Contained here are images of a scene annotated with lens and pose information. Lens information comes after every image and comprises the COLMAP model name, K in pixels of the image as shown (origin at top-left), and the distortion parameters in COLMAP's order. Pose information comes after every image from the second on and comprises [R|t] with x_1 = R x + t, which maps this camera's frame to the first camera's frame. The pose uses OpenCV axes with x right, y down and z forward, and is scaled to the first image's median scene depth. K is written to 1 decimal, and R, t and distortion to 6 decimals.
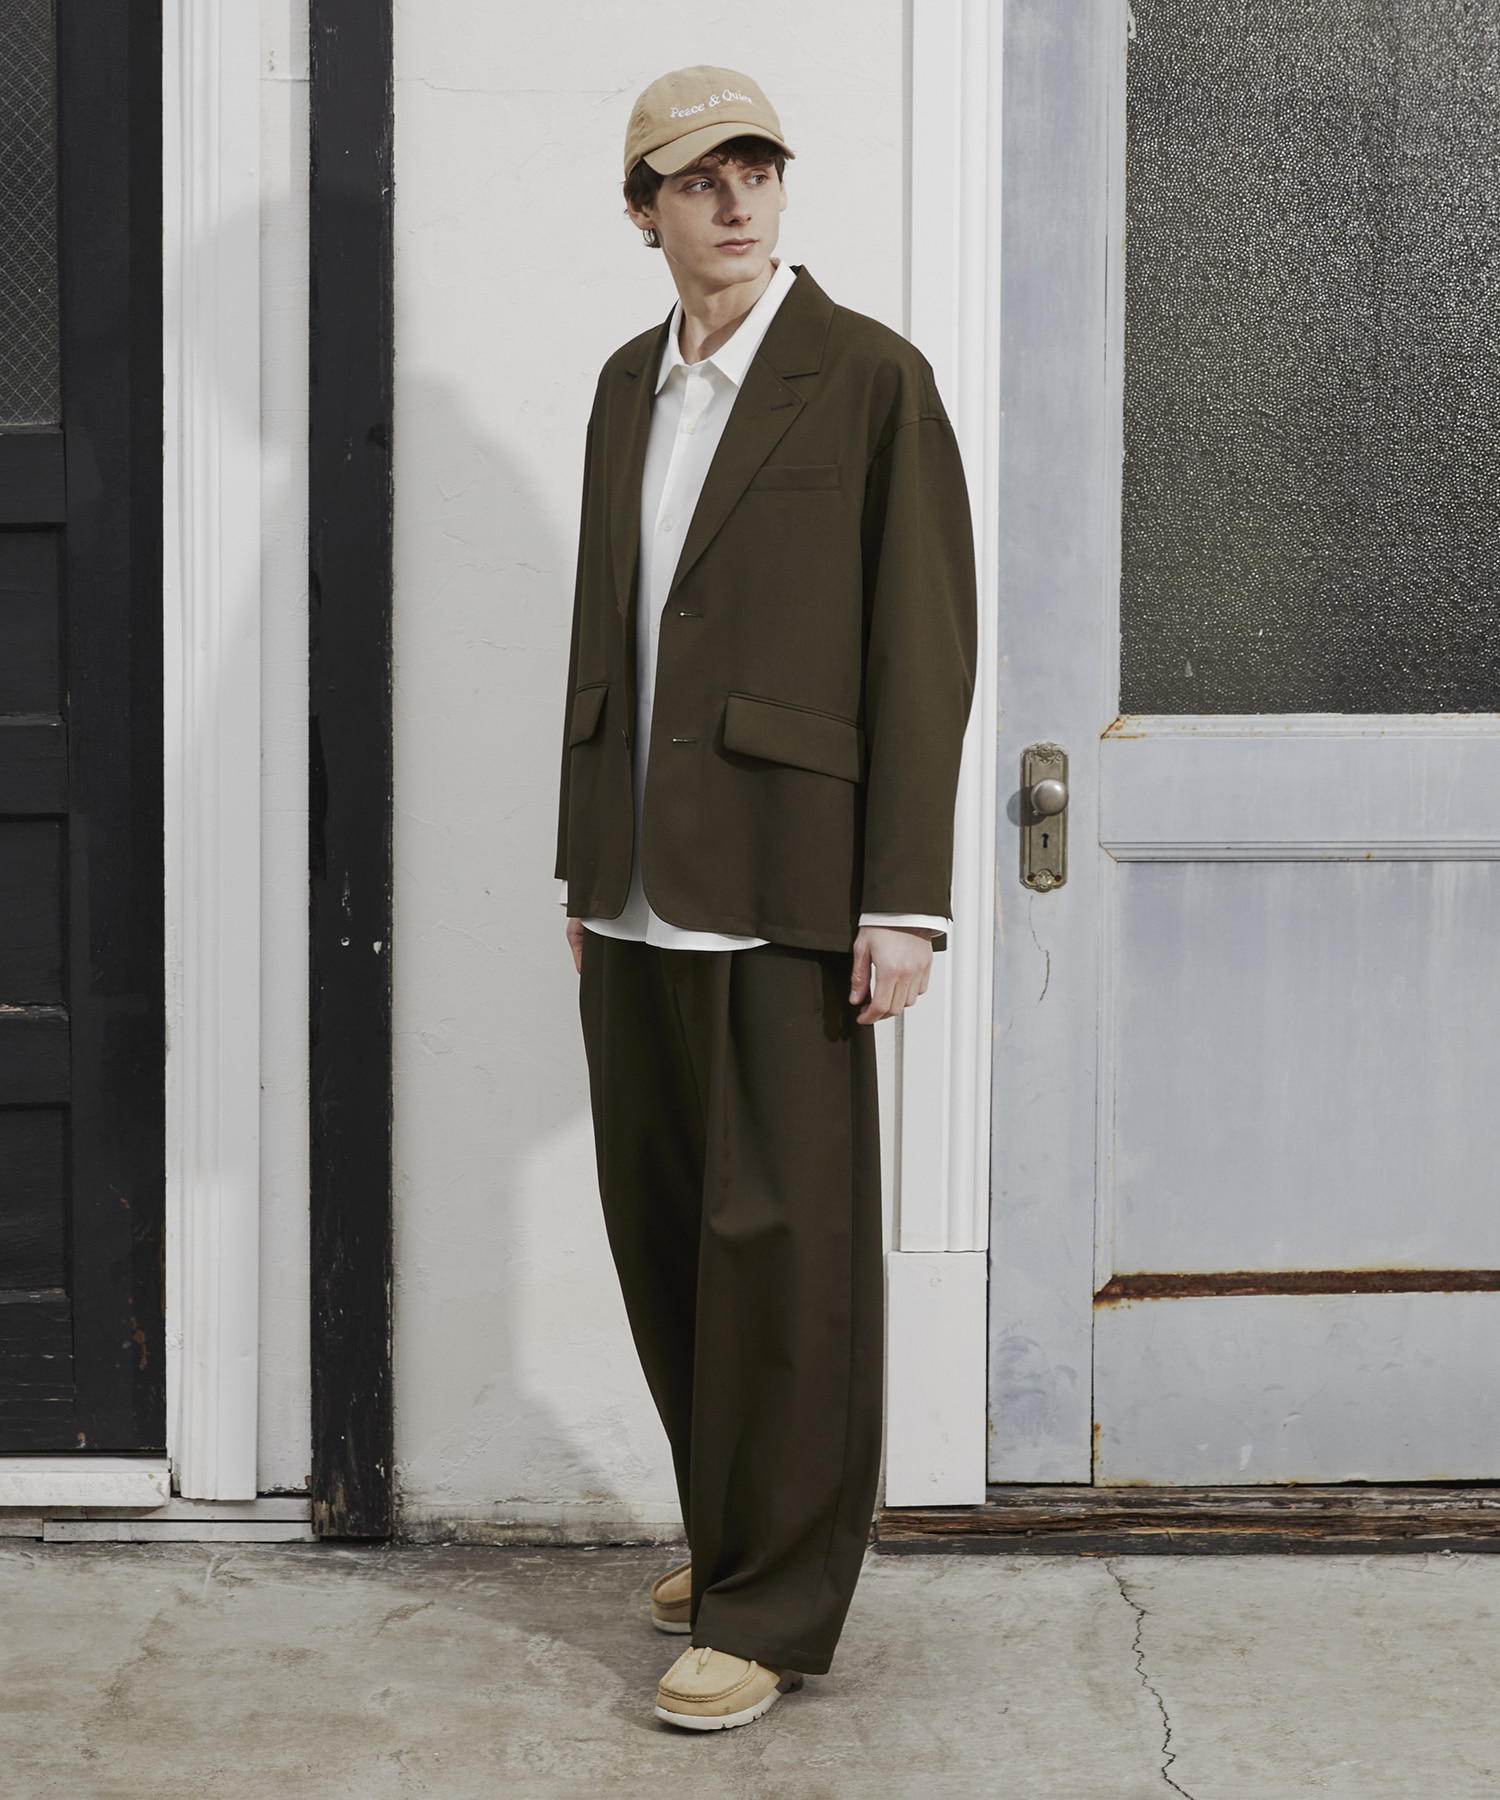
lens RADIAL K [[4915.4, 0, 750.0], [0, 4915.4, 900.0], [0, 0, 1]] dist [-0.102237, 0.414074]
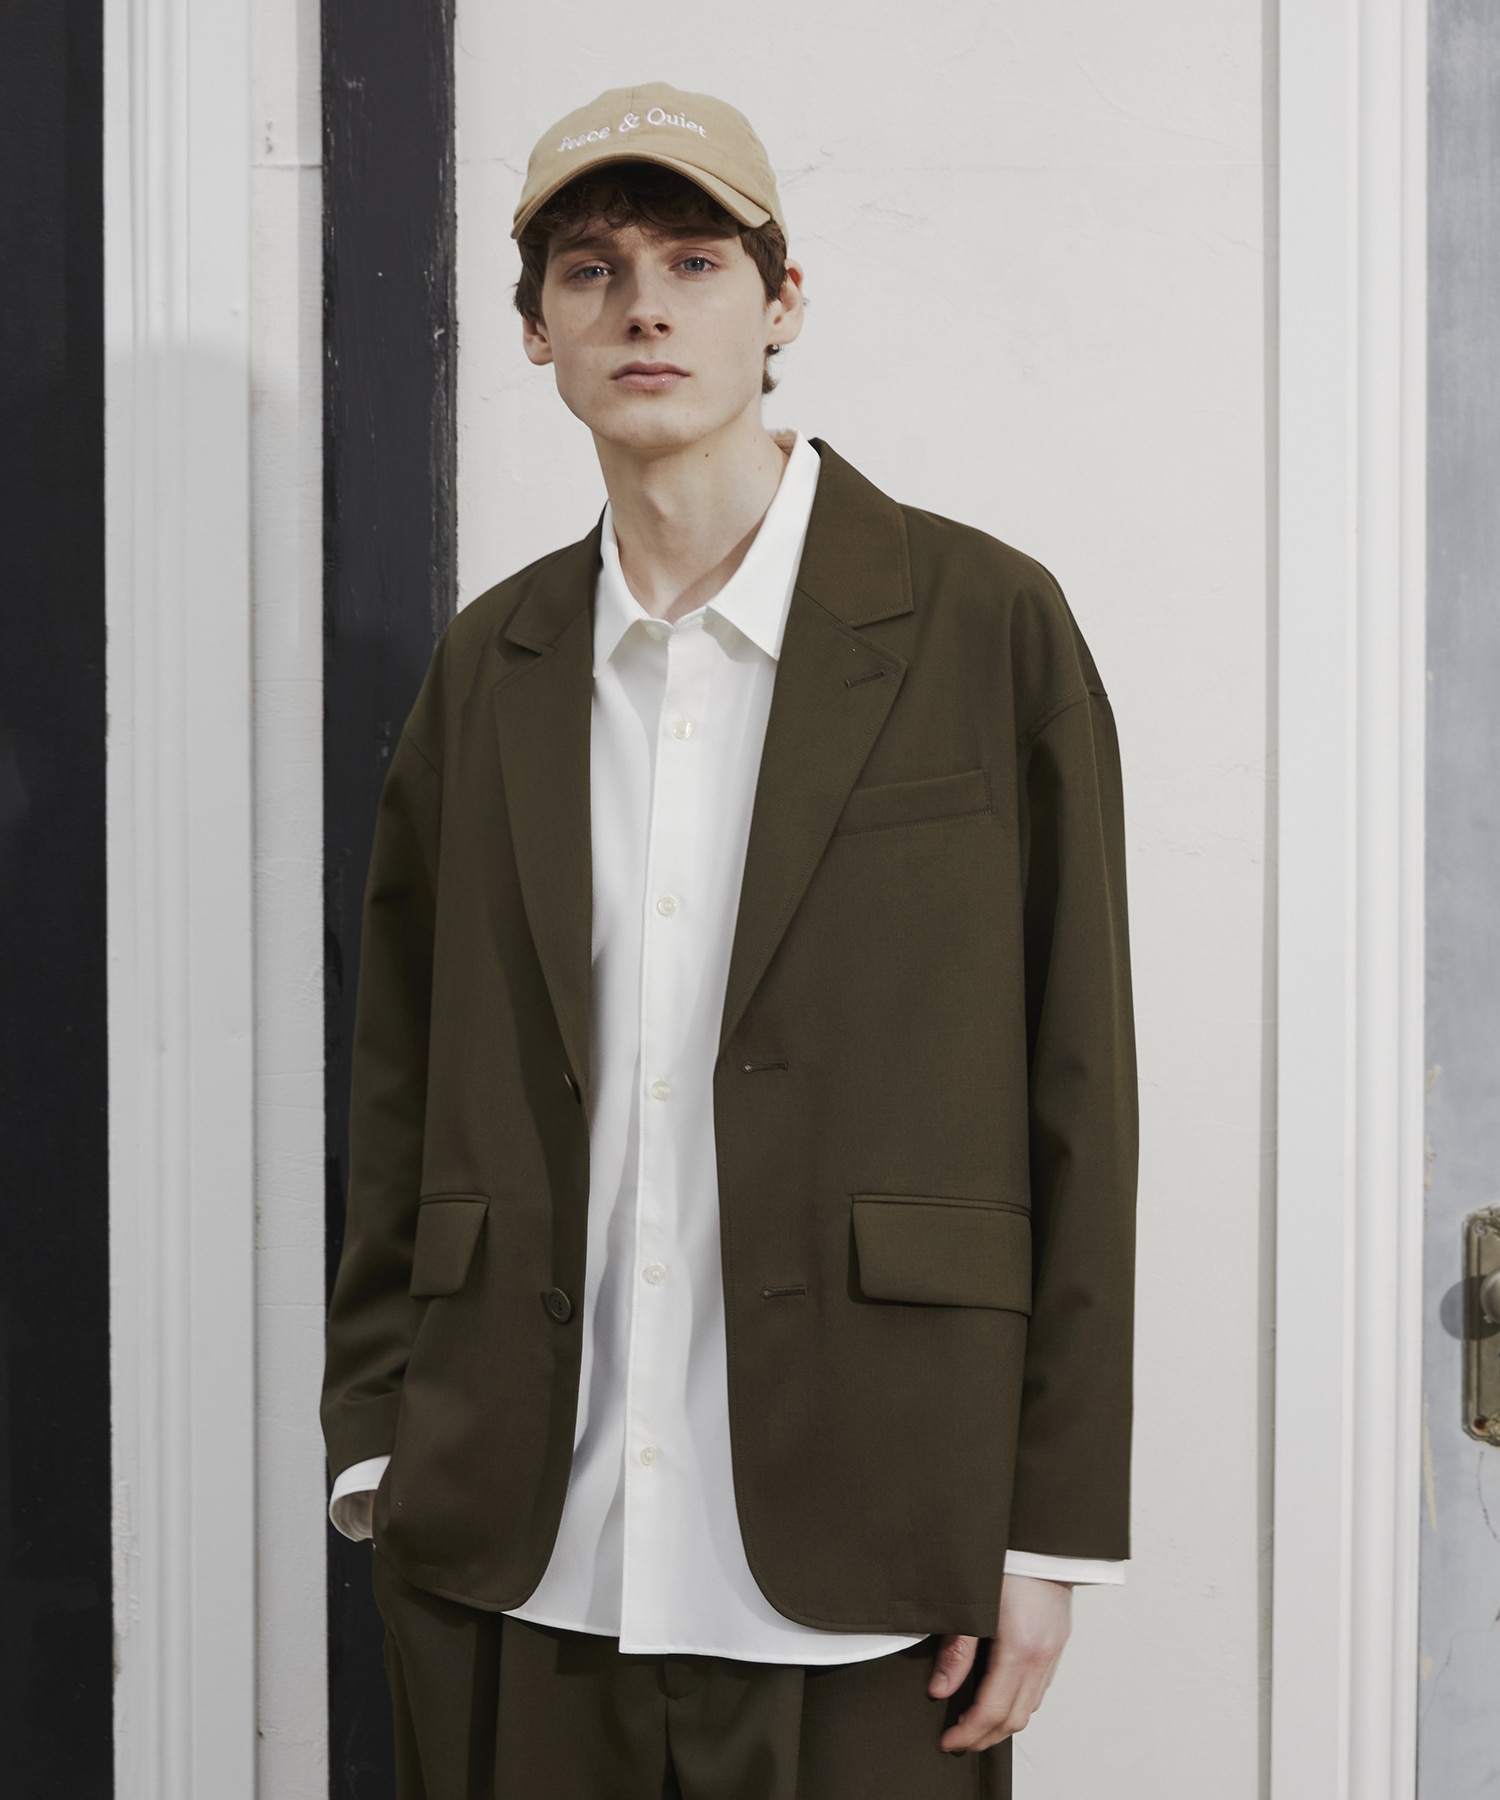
lens RADIAL K [[4915.4, 0, 750.0], [0, 4915.4, 900.0], [0, 0, 1]] dist [-0.102237, 0.414074]
pose [[0.982710, -0.000481, -0.185149, 0.082507], [-0.007329, 0.999112, -0.041494, -0.044811], [0.185005, 0.042133, 0.981834, 0.381756]]
